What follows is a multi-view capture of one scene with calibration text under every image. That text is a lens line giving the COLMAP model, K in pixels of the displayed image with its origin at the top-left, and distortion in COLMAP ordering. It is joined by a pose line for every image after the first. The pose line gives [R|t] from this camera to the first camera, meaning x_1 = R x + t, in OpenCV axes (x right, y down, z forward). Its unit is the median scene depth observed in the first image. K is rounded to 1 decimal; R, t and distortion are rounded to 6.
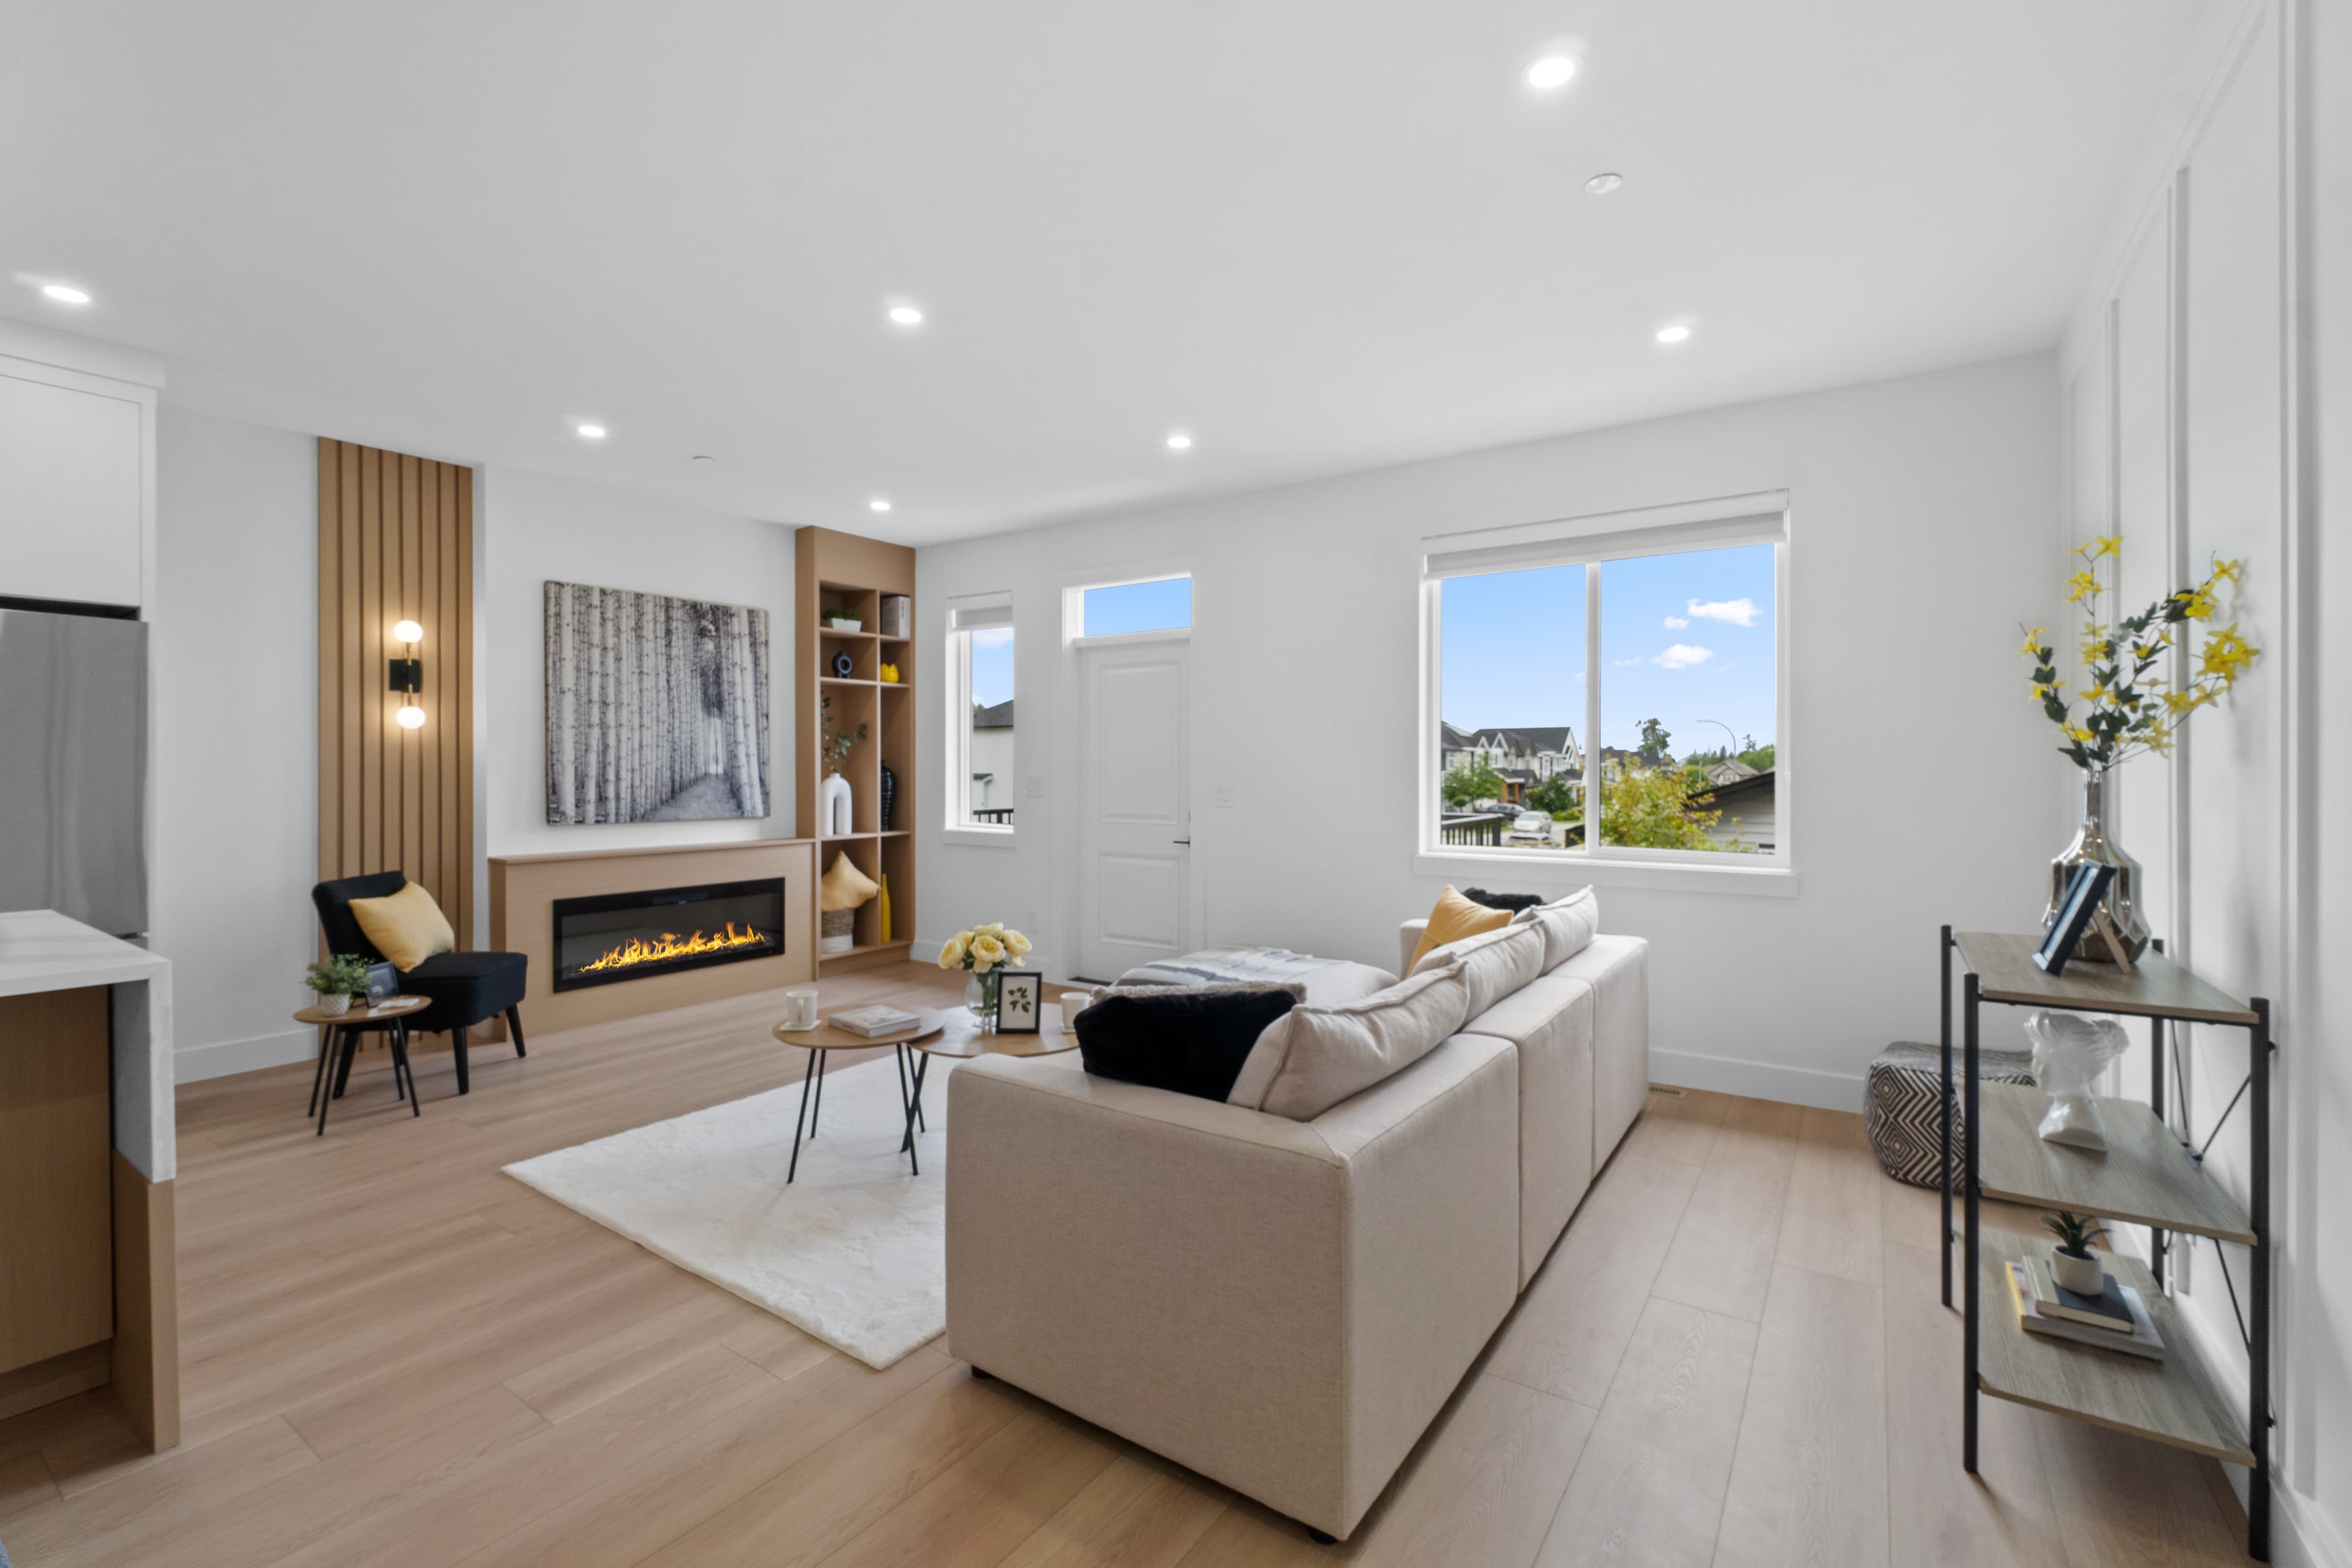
lens RADIAL K [[1013.9, 0, 1177.5], [0, 1013.9, 759.0], [0, 0, 1]] dist [0.000553, 0.000133]
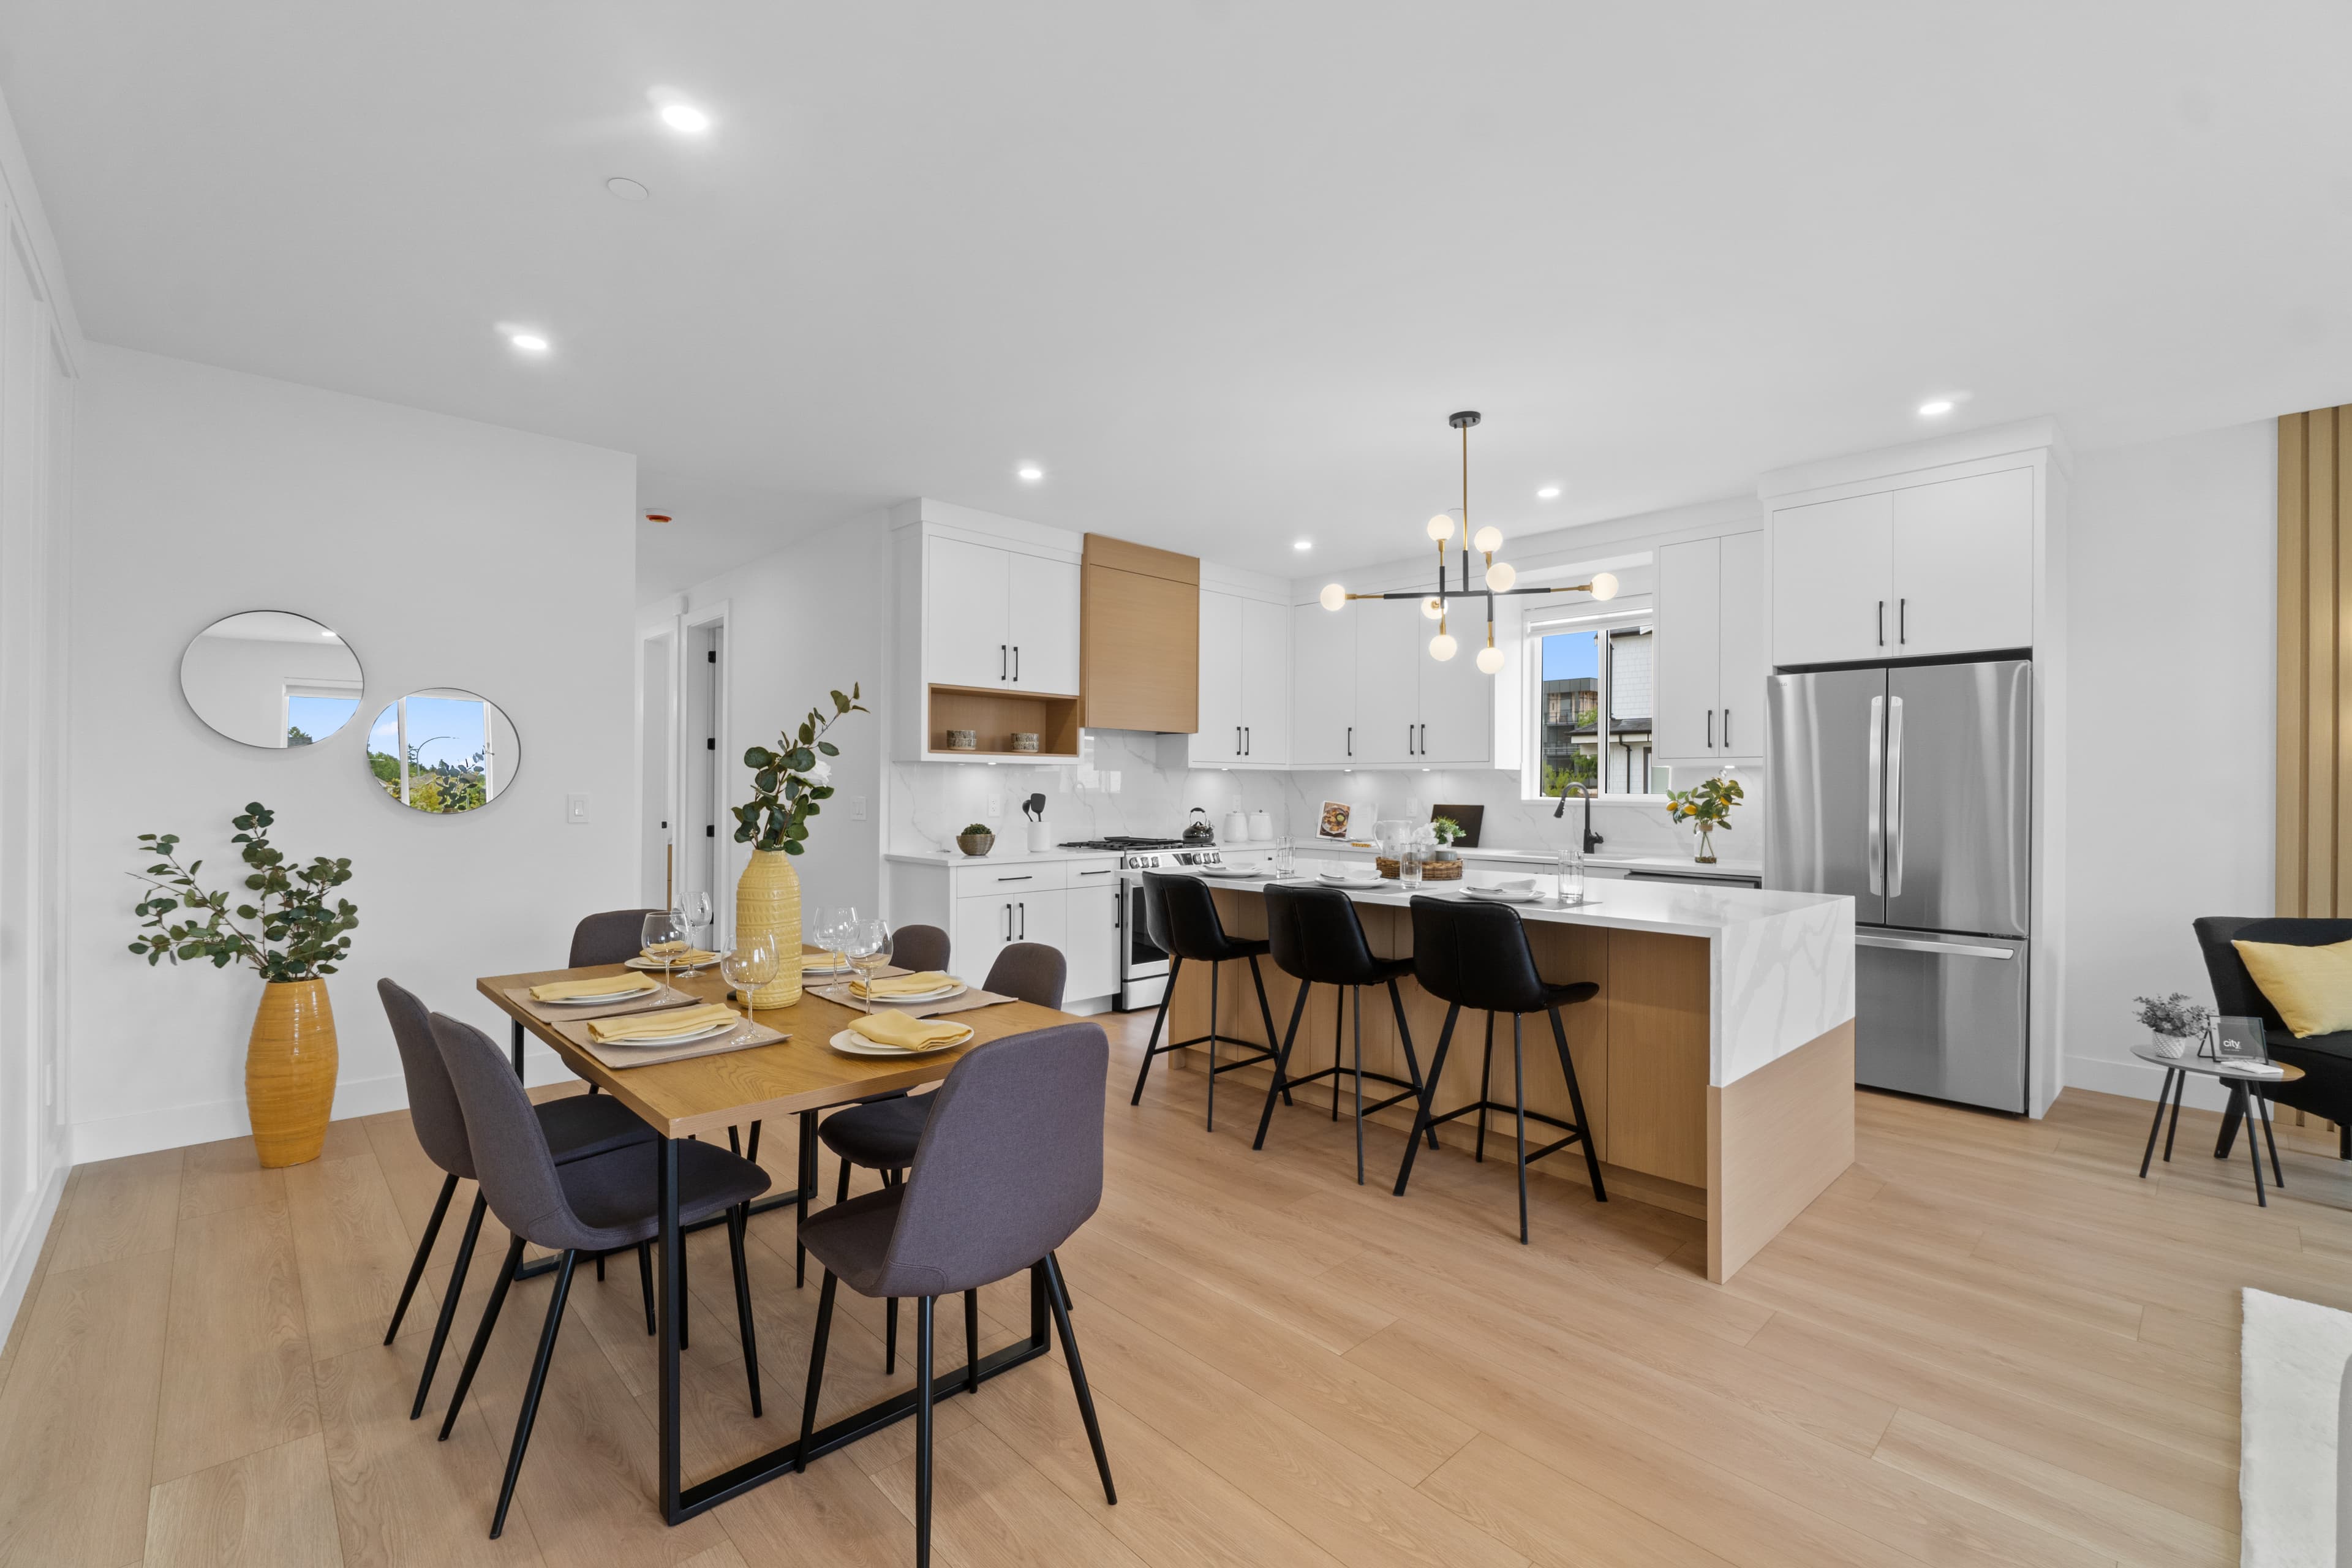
lens RADIAL K [[1020.5, 0, 1176.0], [0, 1020.5, 784.0], [0, 0, 1]] dist [0.000498, 0.000068]
pose [[-0.204212, -0.002299, -0.978924, 0.311743], [0.004048, 0.999987, -0.003193, 0.001394], [0.978918, -0.004614, -0.204200, 0.342794]]
